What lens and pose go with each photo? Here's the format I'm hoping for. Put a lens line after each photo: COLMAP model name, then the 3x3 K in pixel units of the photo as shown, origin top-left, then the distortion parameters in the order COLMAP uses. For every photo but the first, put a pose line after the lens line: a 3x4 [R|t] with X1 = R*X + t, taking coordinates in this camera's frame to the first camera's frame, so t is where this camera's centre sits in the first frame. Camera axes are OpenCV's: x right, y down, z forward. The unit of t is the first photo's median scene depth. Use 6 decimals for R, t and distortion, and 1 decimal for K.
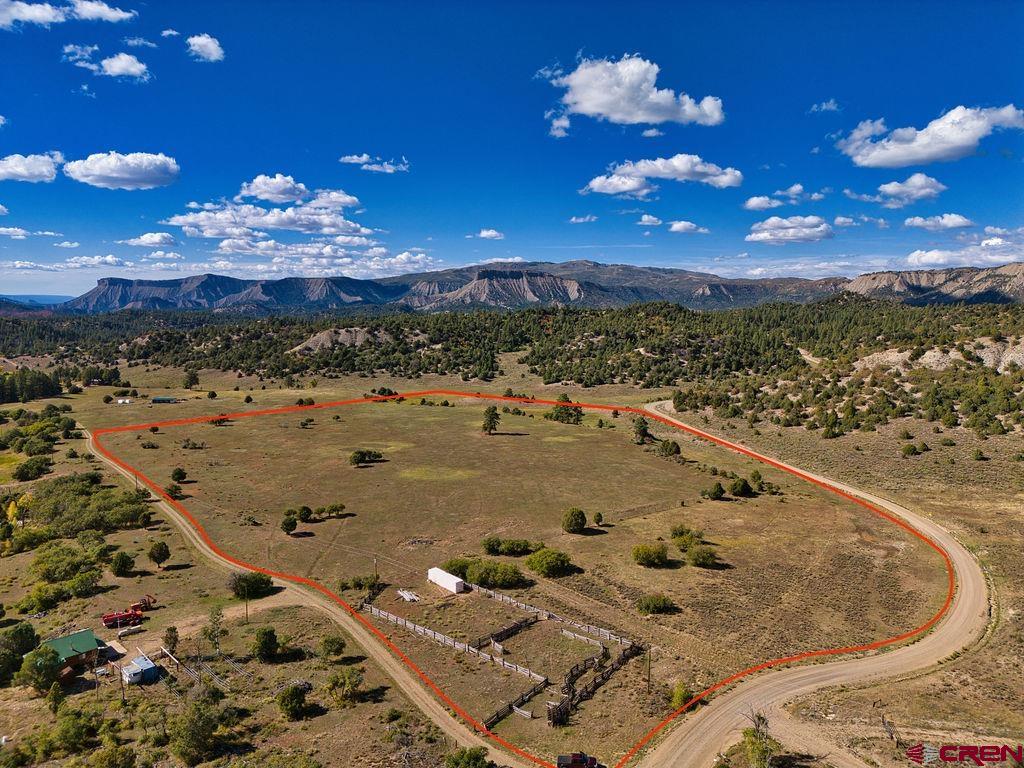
lens RADIAL K [[712.7, 0, 508.0], [0, 712.7, 380.4], [0, 0, 1]] dist [0.041338, -0.041771]
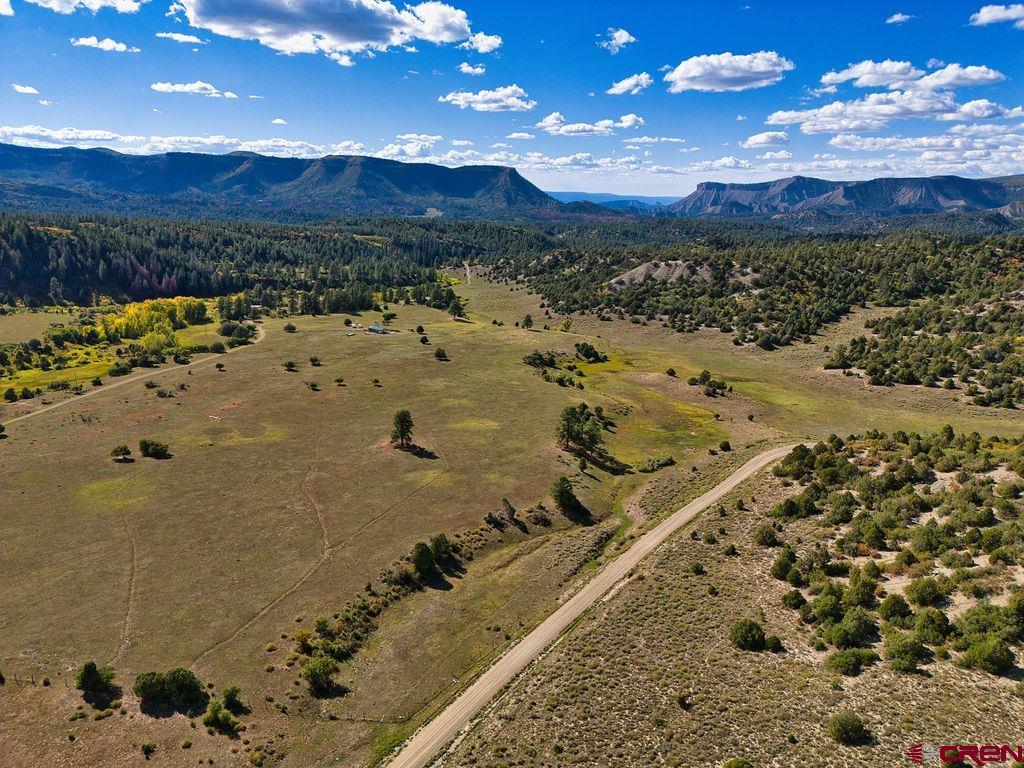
lens RADIAL K [[712.7, 0, 523.4], [0, 712.7, 382.8], [0, 0, 1]] dist [0.041338, -0.041771]
pose [[0.617980, 0.203588, -0.759377, 0.137263], [-0.089211, 0.977810, 0.189549, -0.028958], [0.781116, -0.049393, 0.622429, 0.117539]]
